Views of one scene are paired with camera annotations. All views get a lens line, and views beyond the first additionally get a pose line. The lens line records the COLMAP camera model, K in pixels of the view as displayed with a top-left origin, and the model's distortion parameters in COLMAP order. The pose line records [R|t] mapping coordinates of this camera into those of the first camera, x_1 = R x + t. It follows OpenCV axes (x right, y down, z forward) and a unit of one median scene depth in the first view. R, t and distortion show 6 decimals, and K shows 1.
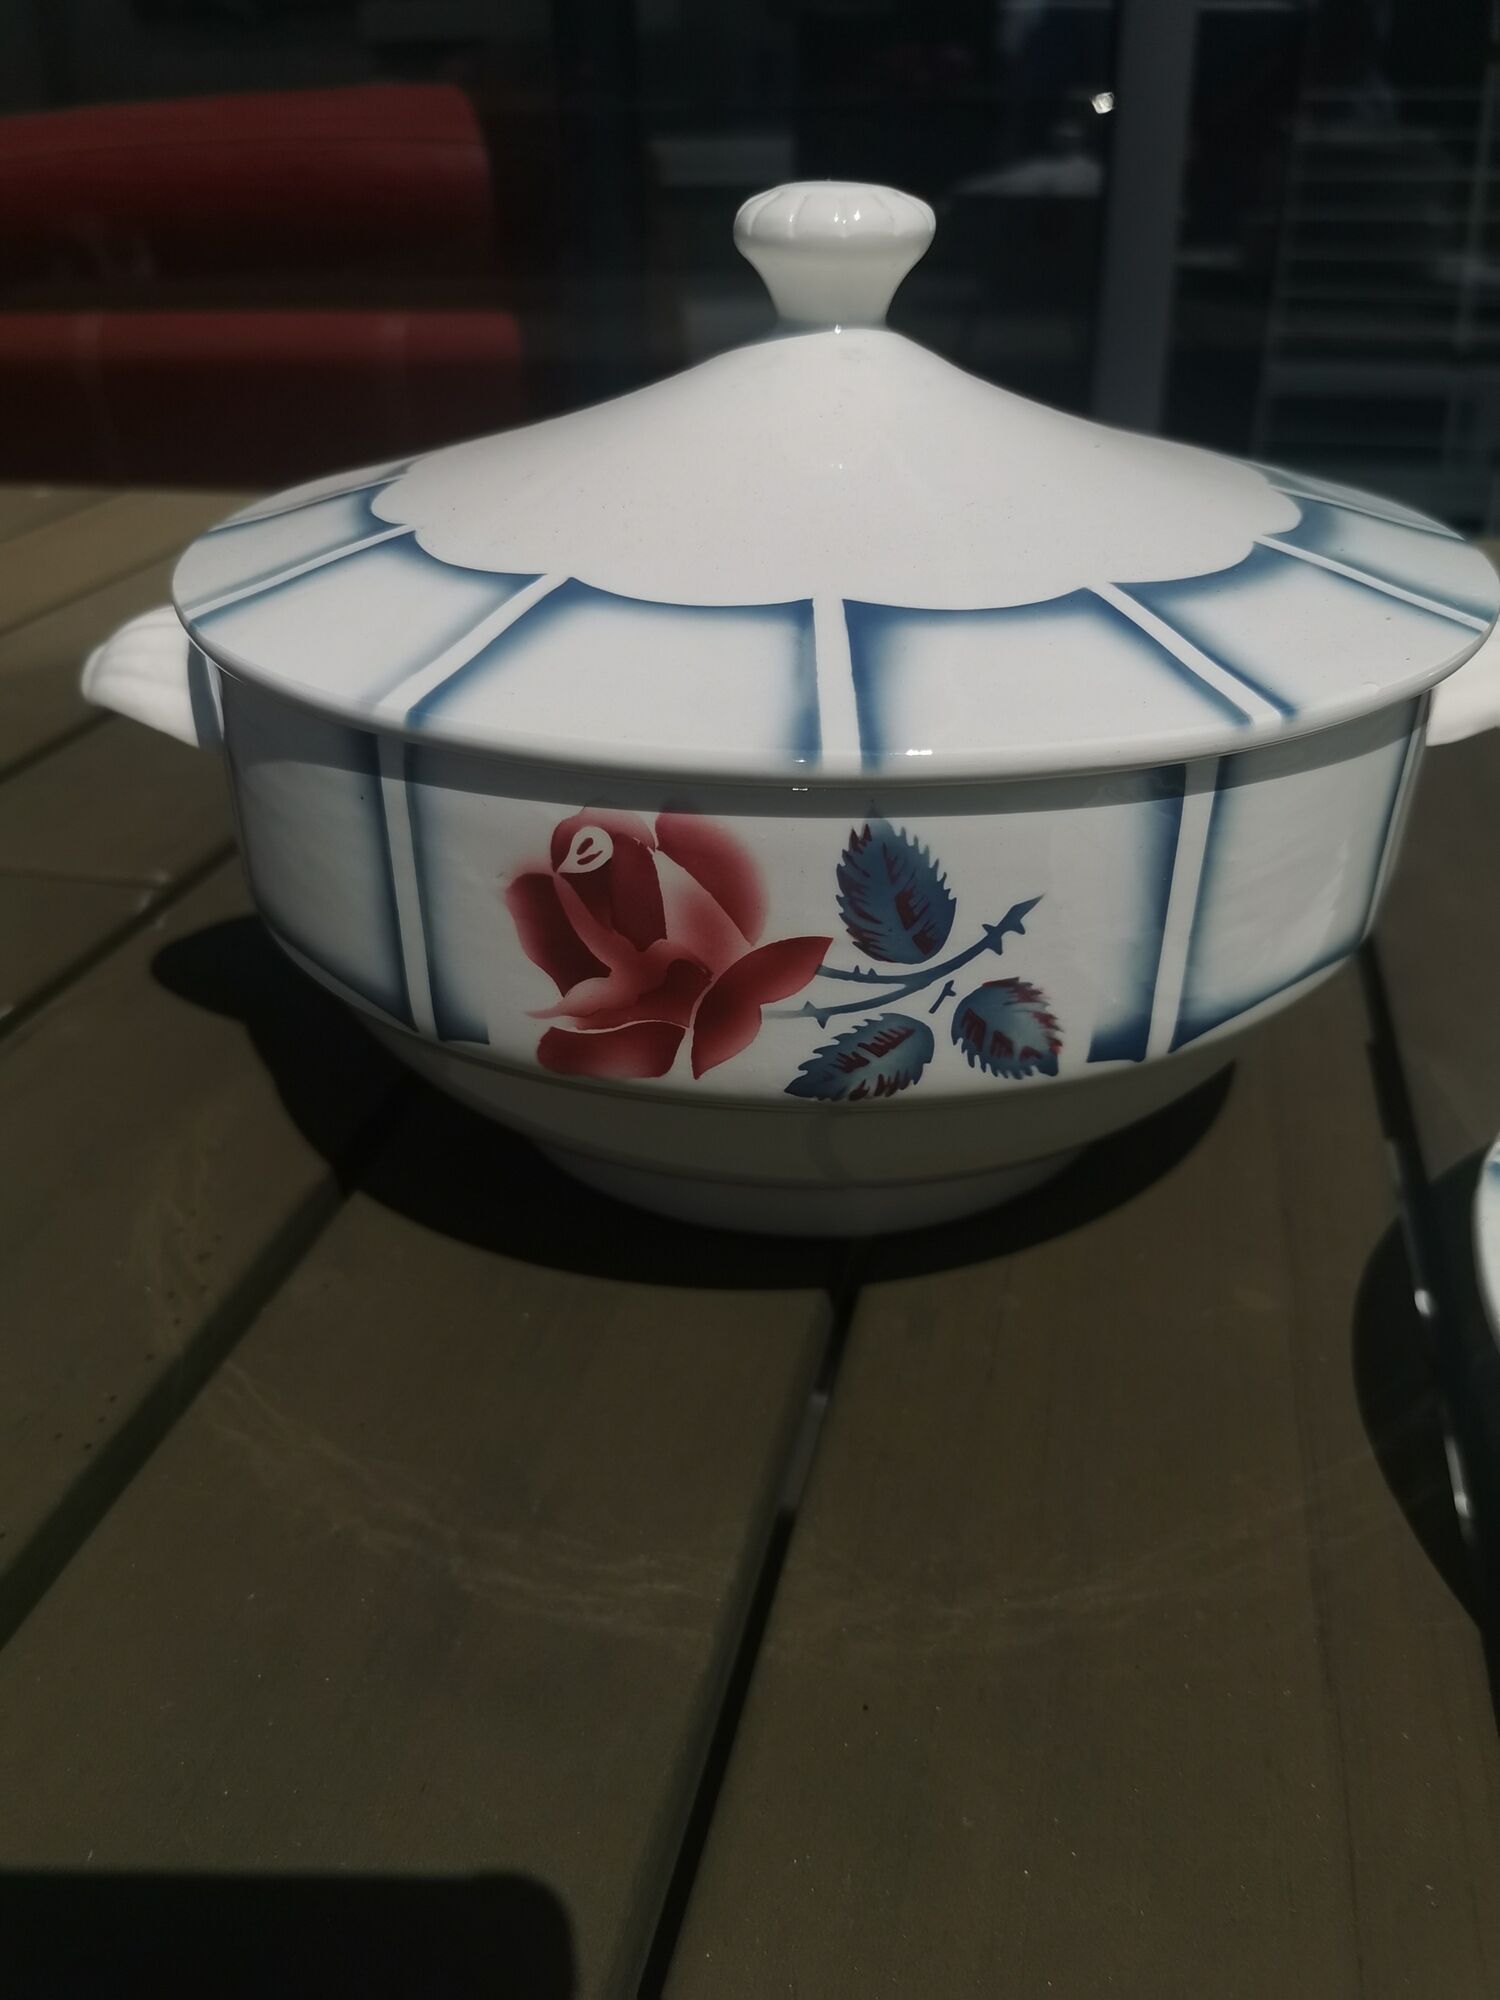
lens RADIAL K [[1531.8, 0, 750.0], [0, 1531.8, 1000.0], [0, 0, 1]] dist [0.056943, 0.001664]
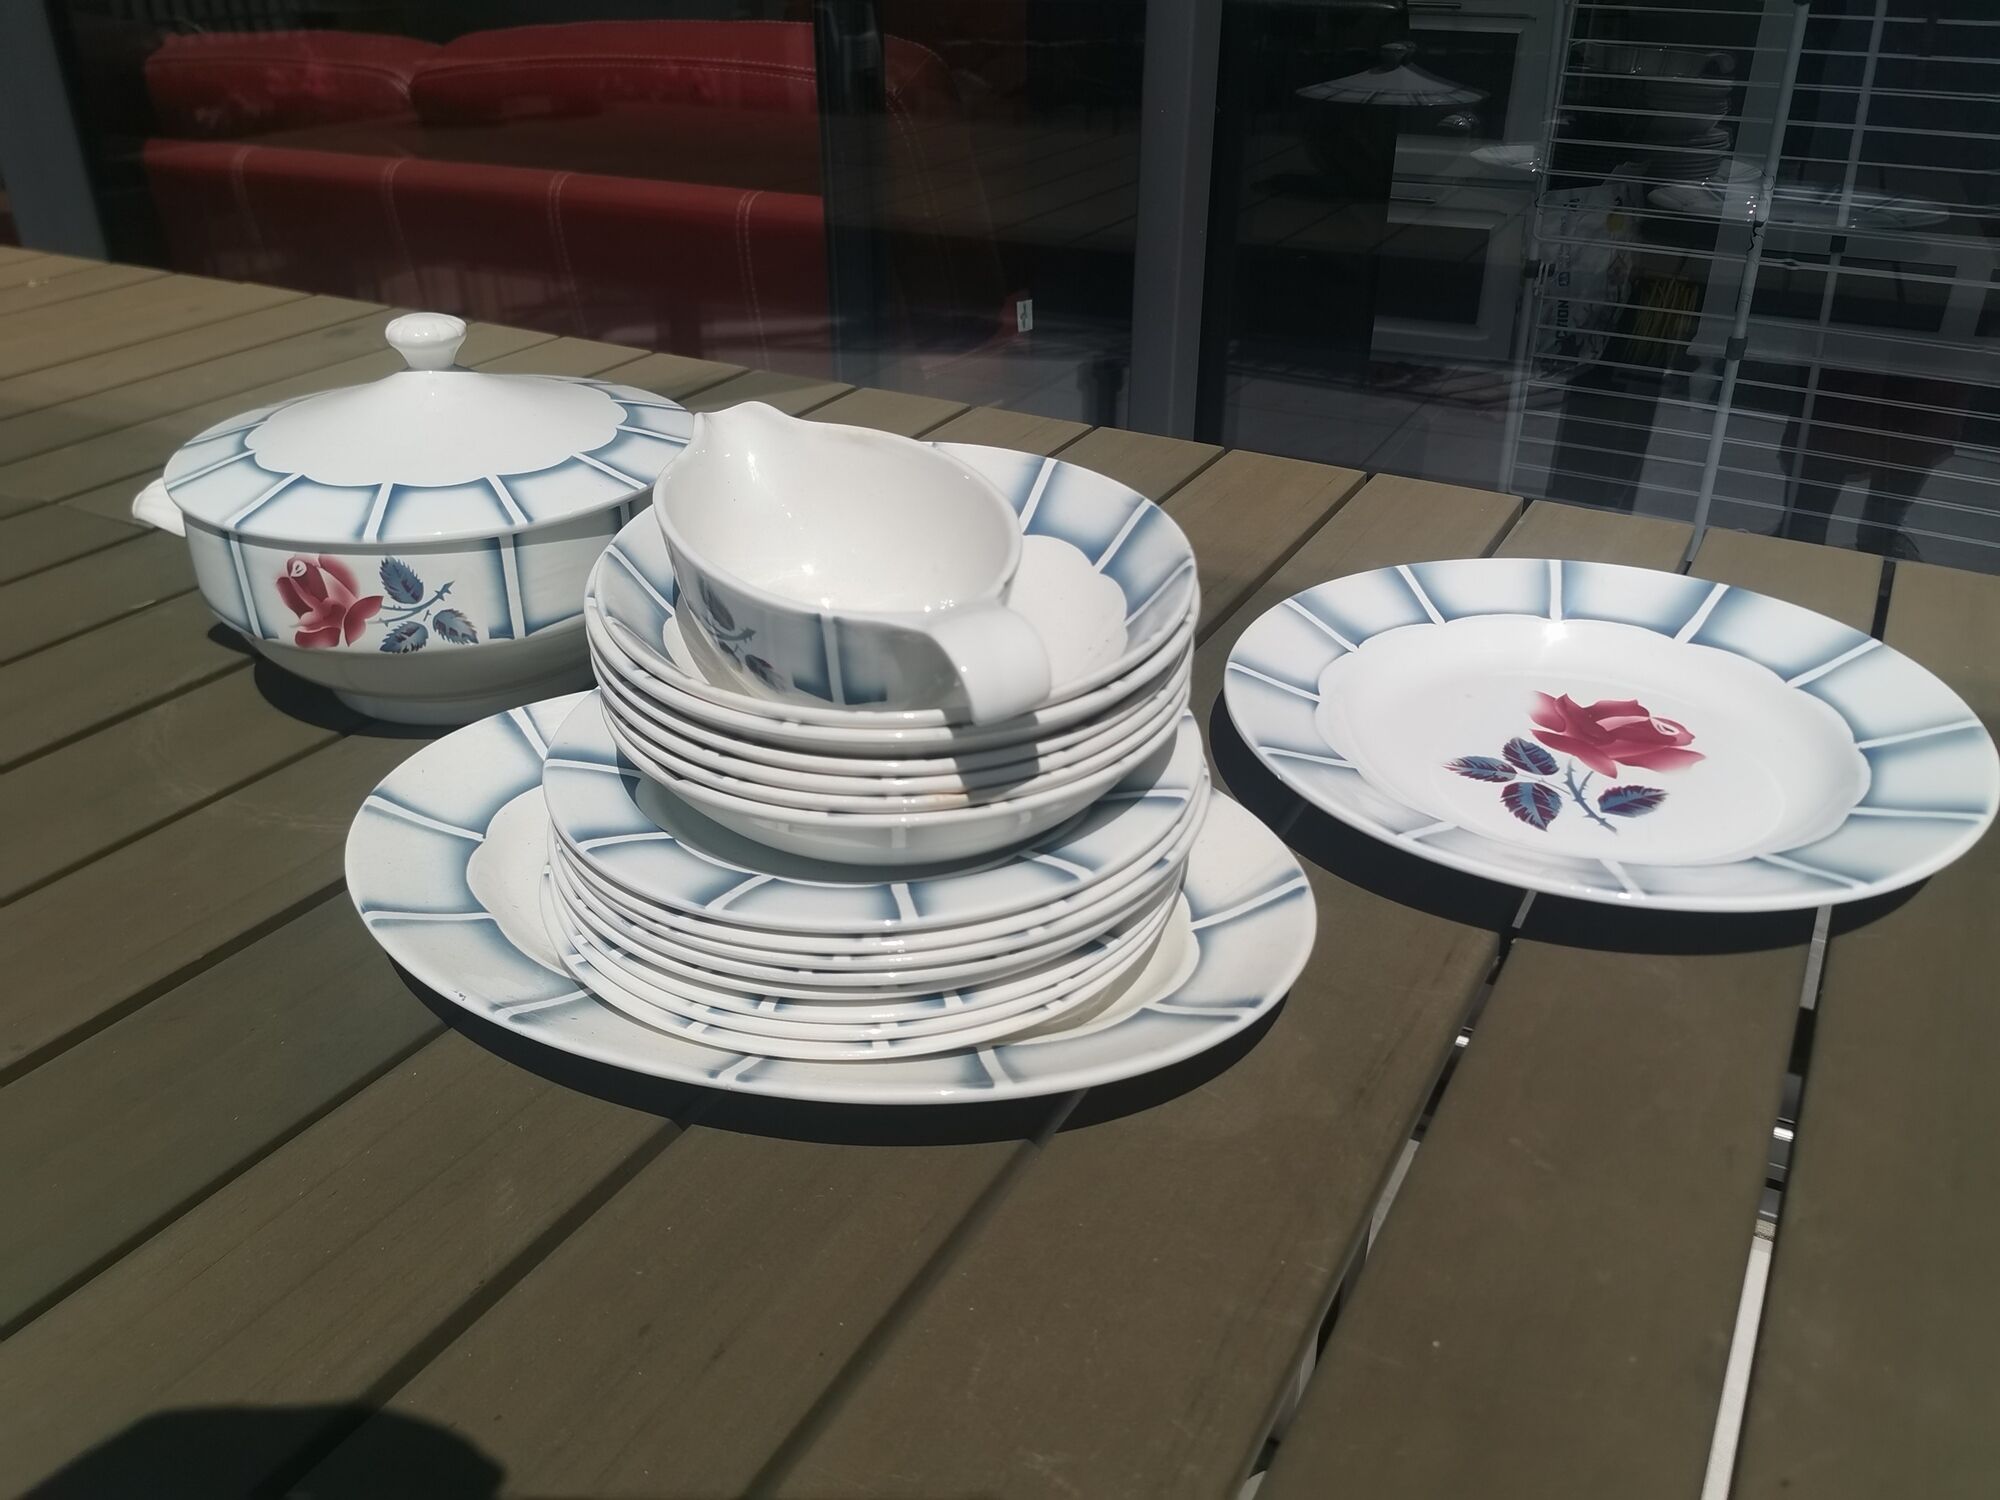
lens RADIAL K [[1531.8, 0, 1000.0], [0, 1531.8, 750.0], [0, 0, 1]] dist [0.056943, 0.001664]
pose [[0.997178, -0.030743, 0.068483, 1.029907], [0.031042, 0.999513, -0.003317, 0.306572], [-0.068348, 0.005434, 0.997647, -2.100560]]
